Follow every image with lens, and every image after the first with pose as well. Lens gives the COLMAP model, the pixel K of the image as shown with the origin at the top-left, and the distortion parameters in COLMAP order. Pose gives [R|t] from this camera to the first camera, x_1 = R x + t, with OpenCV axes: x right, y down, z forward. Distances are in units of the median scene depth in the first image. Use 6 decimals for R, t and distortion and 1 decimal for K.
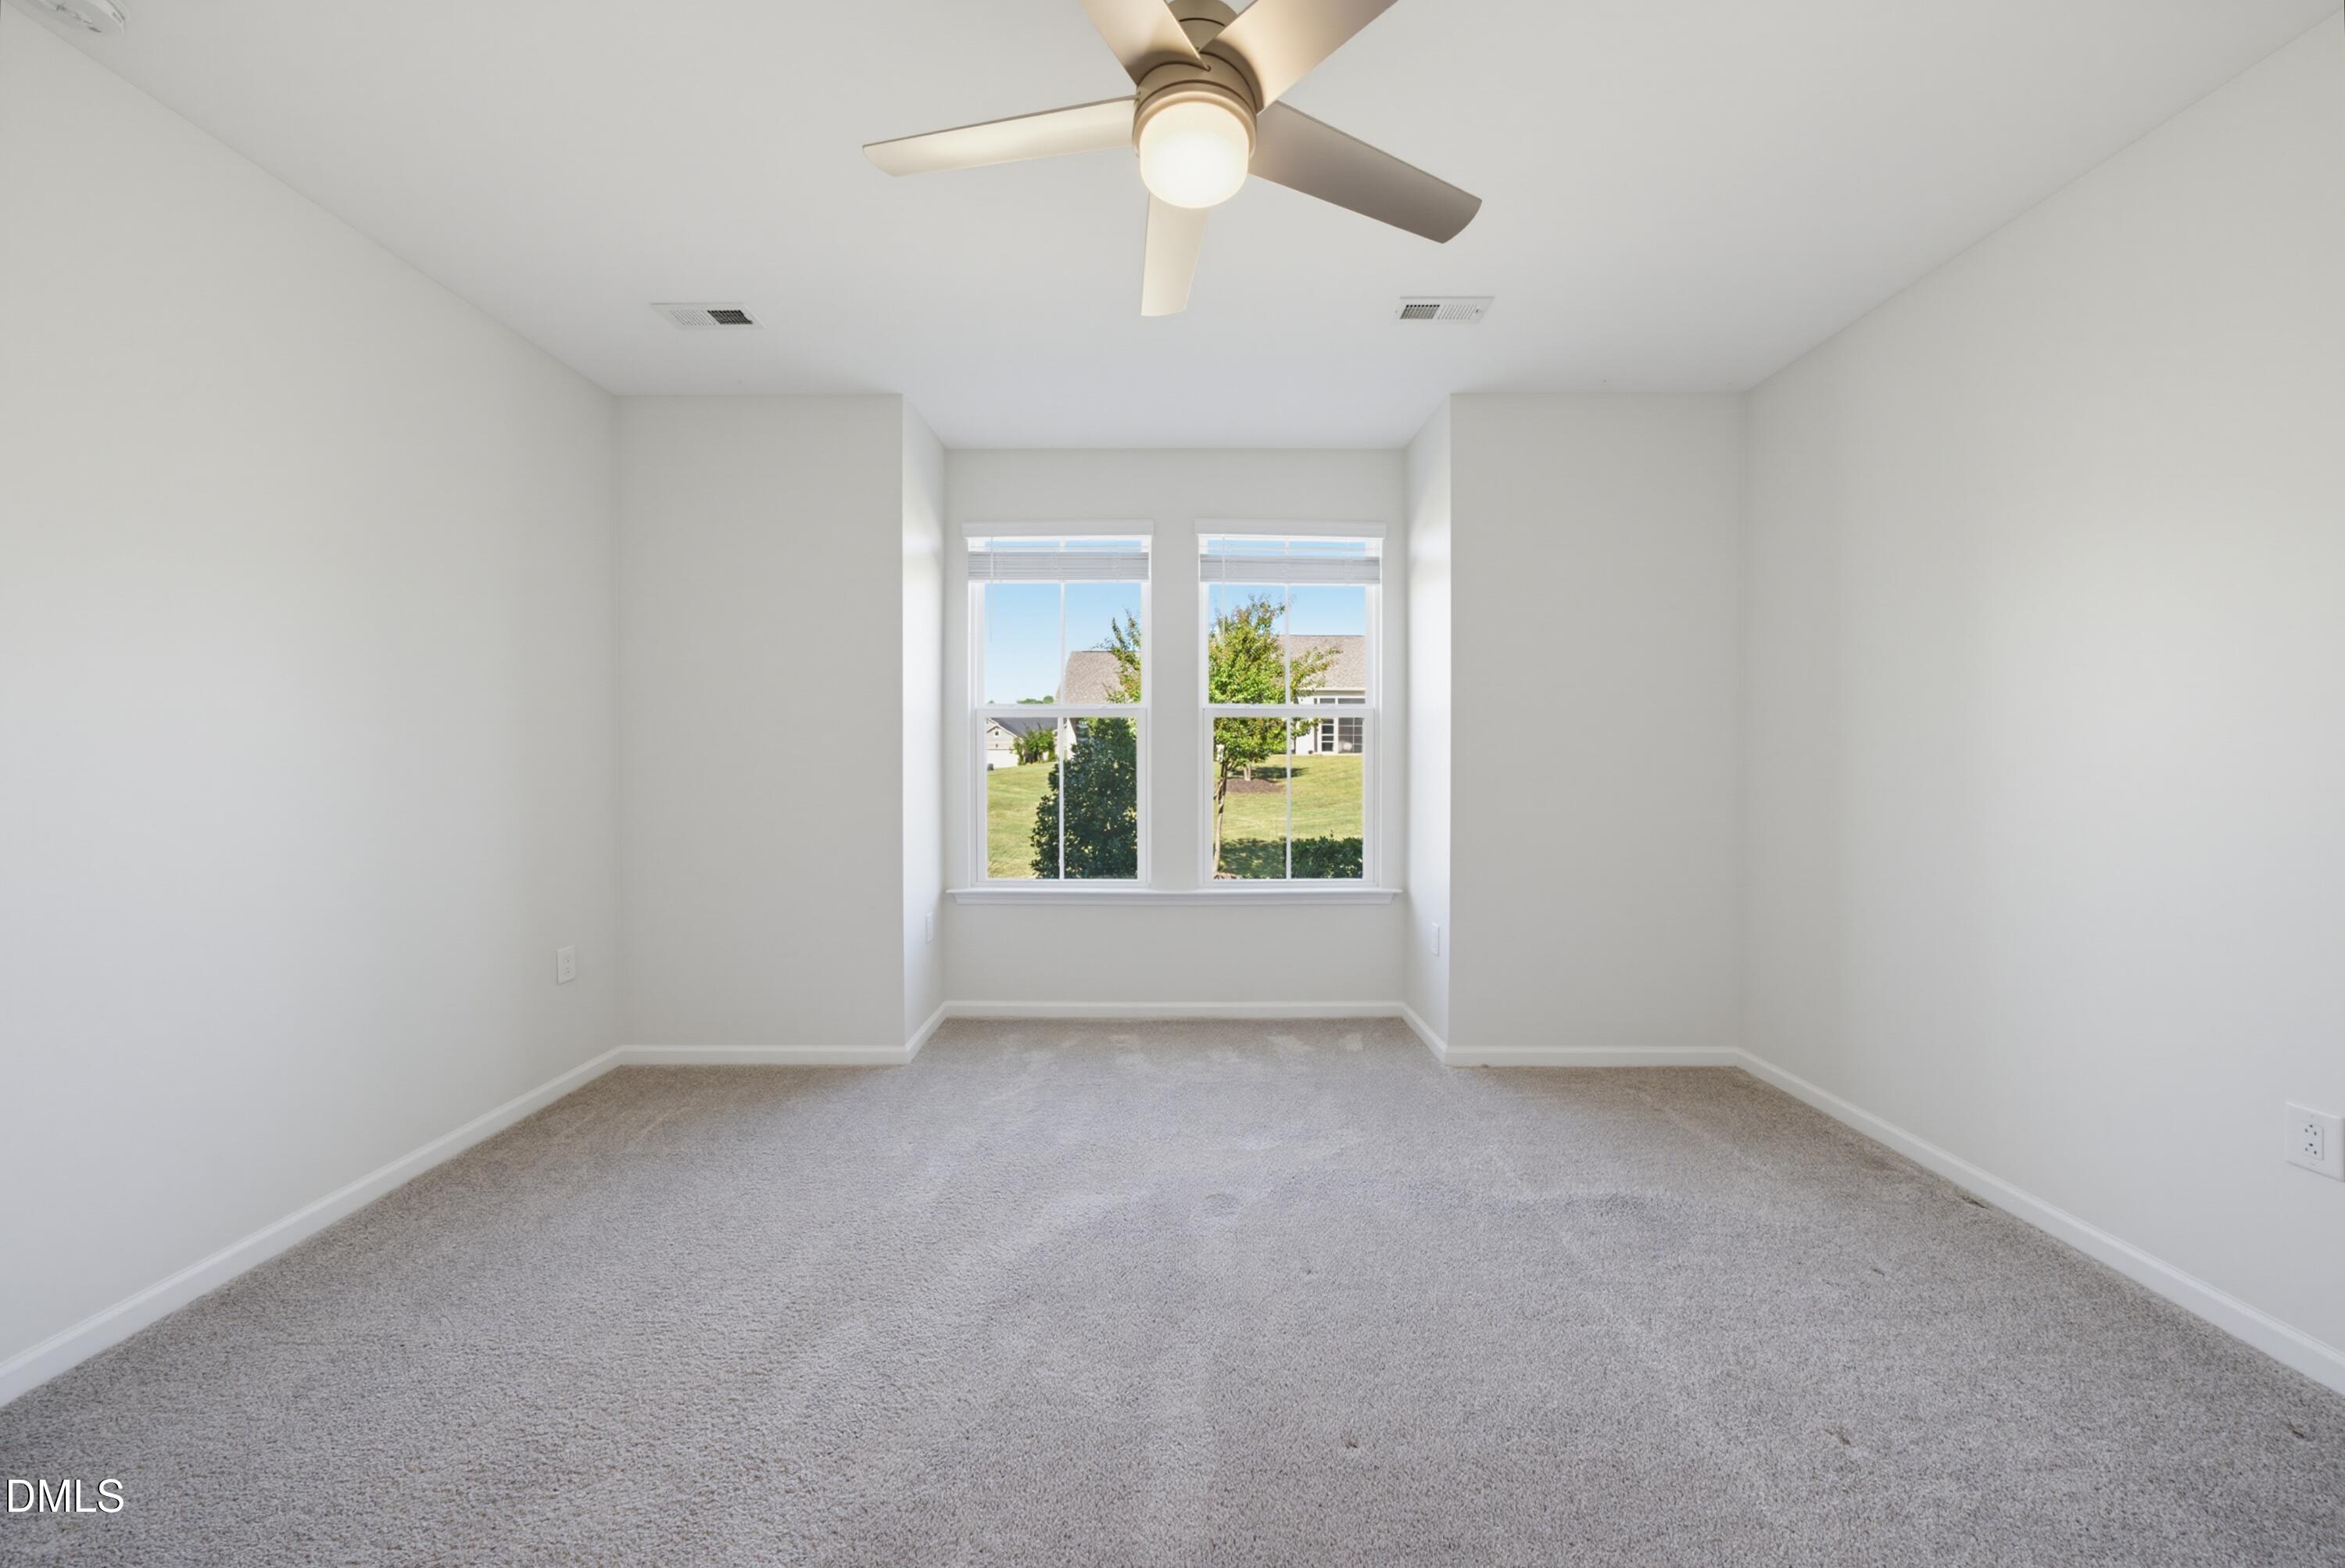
lens RADIAL K [[810.0, 0, 1165.2], [0, 810.0, 776.6], [0, 0, 1]] dist [-0.043213, 0.025893]
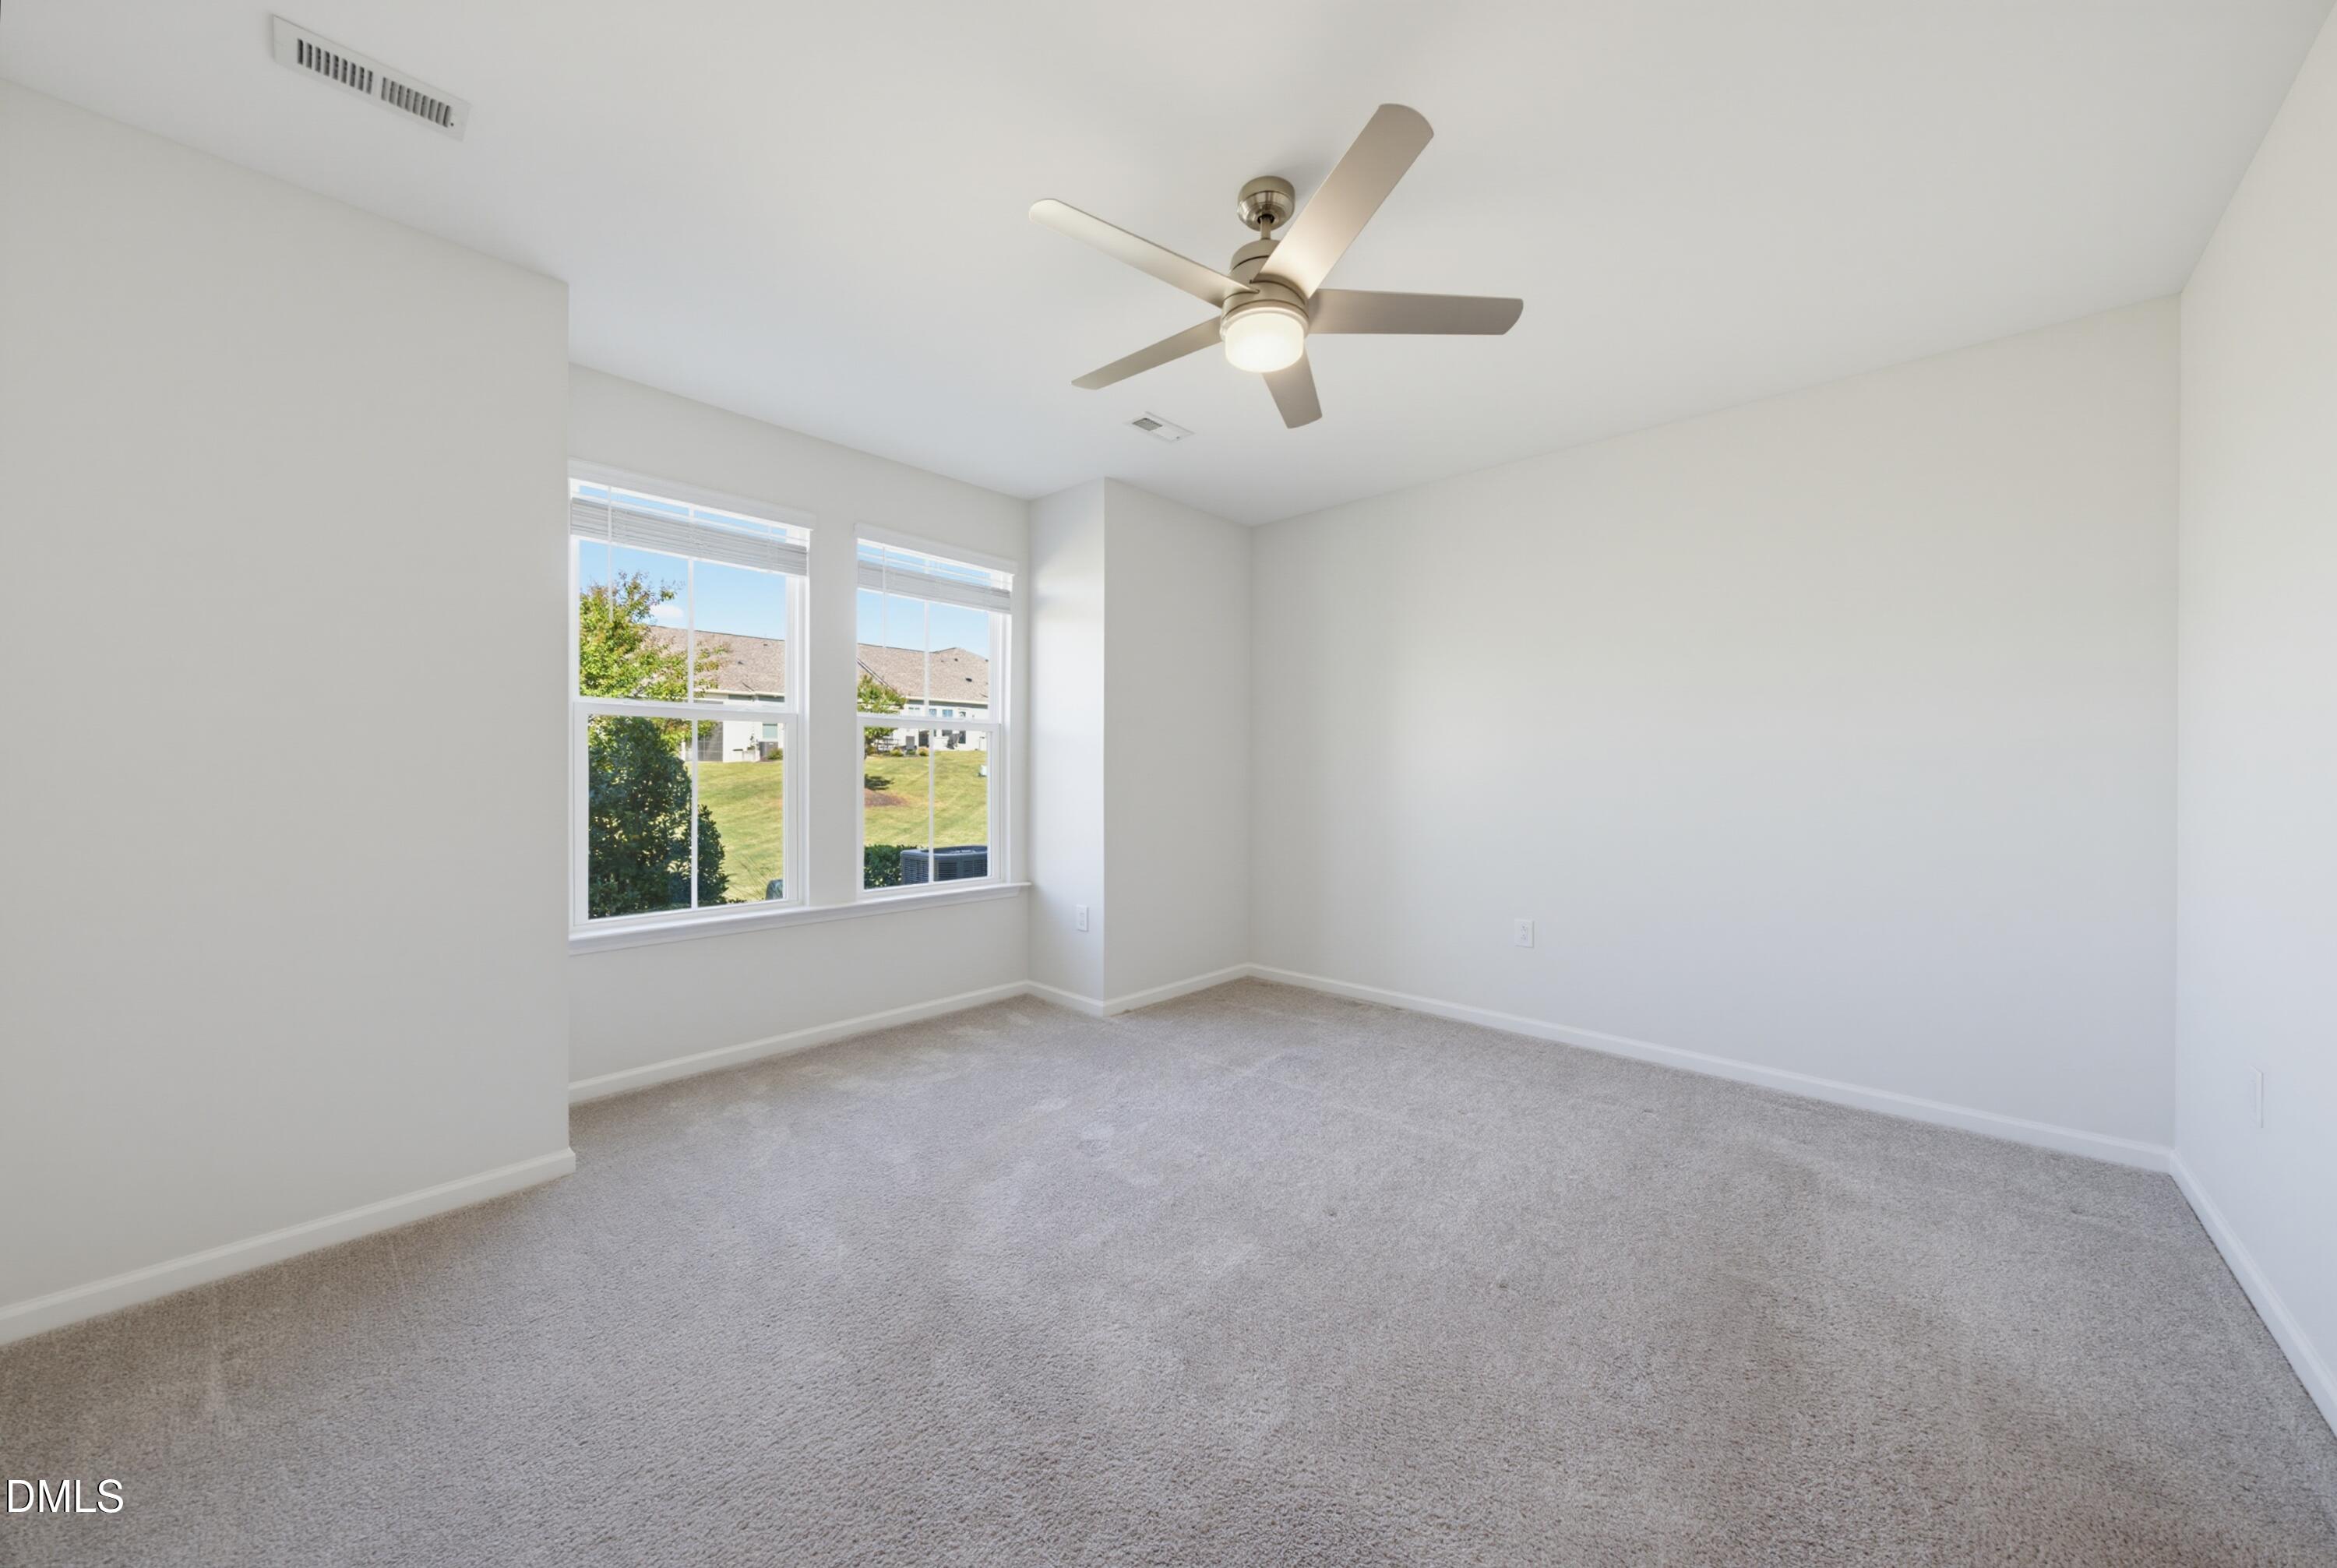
lens RADIAL K [[820.8, 0, 1160.3], [0, 820.8, 772.5], [0, 0, 1]] dist [-0.001001, 0.000231]
pose [[0.680659, 0.000064, 0.732601, -0.441677], [0.013139, 0.999838, -0.012294, 0.001256], [-0.732483, 0.017994, 0.680548, 0.059231]]
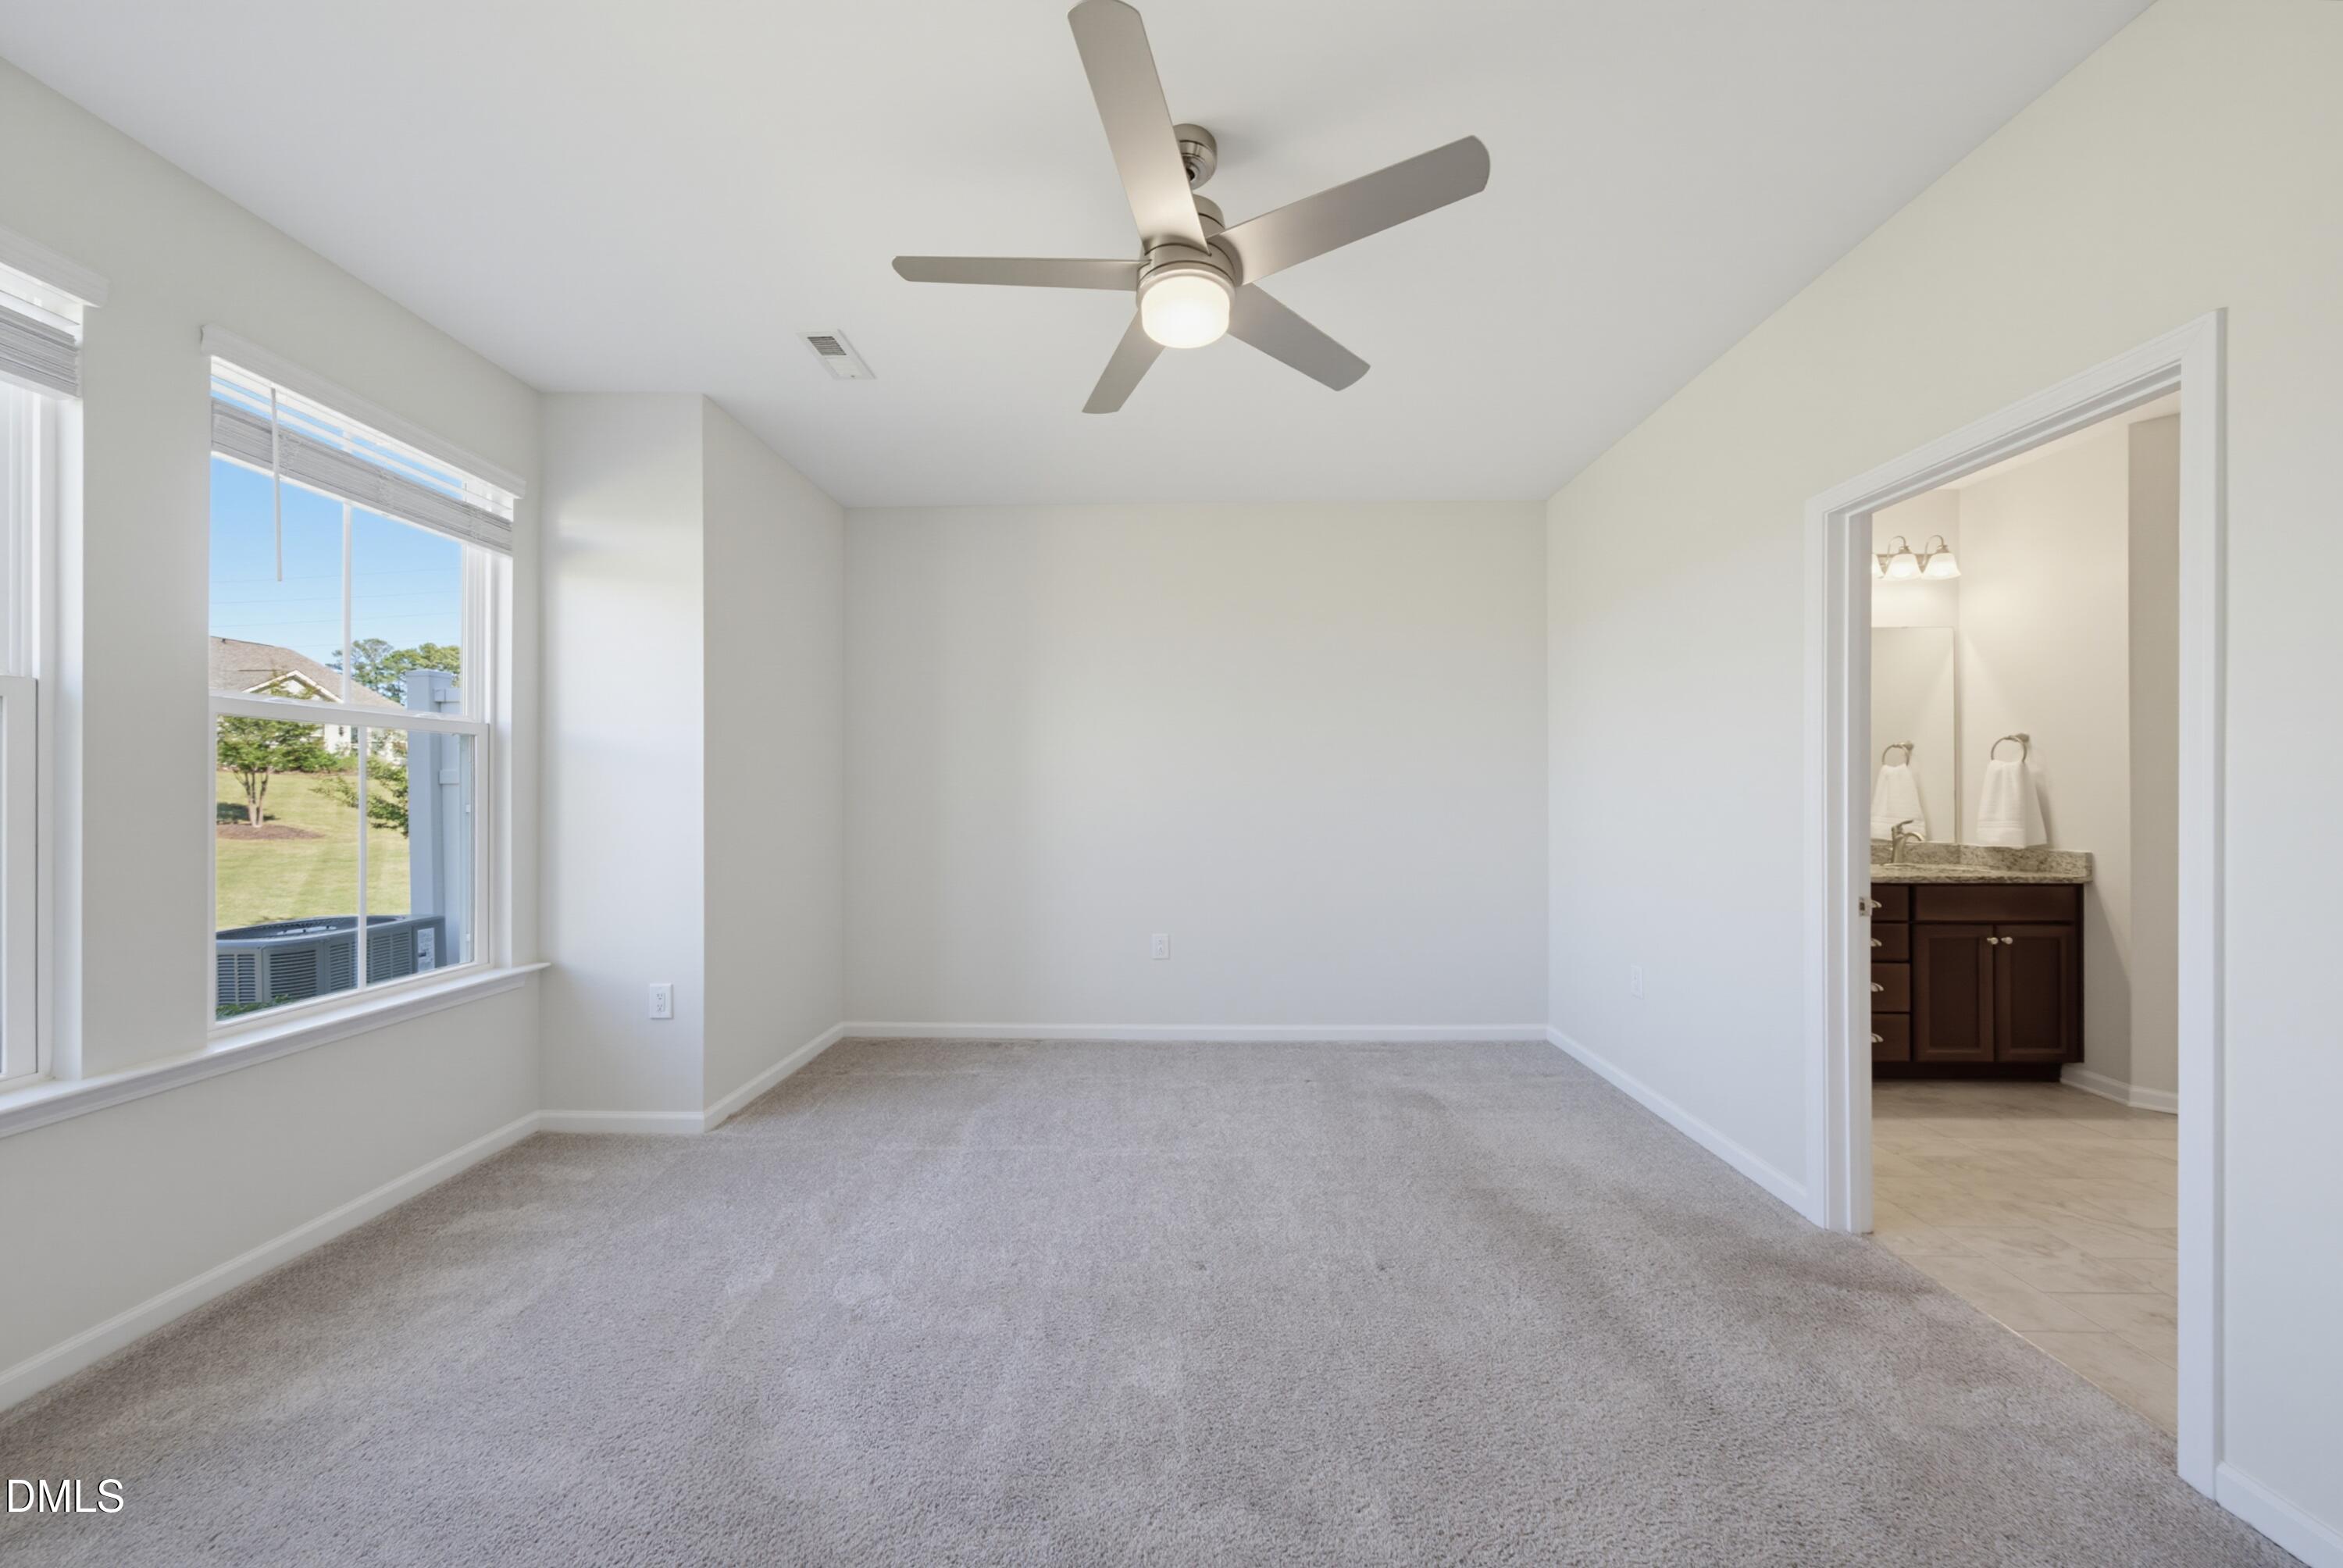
lens RADIAL K [[812.8, 0, 1174.6], [0, 812.8, 793.3], [0, 0, 1]] dist [-0.013589, 0.005415]
pose [[0.005517, -0.000218, 0.999985, -0.473365], [0.020792, 0.999784, 0.000103, -0.008616], [-0.999769, 0.020791, 0.005520, 0.392514]]
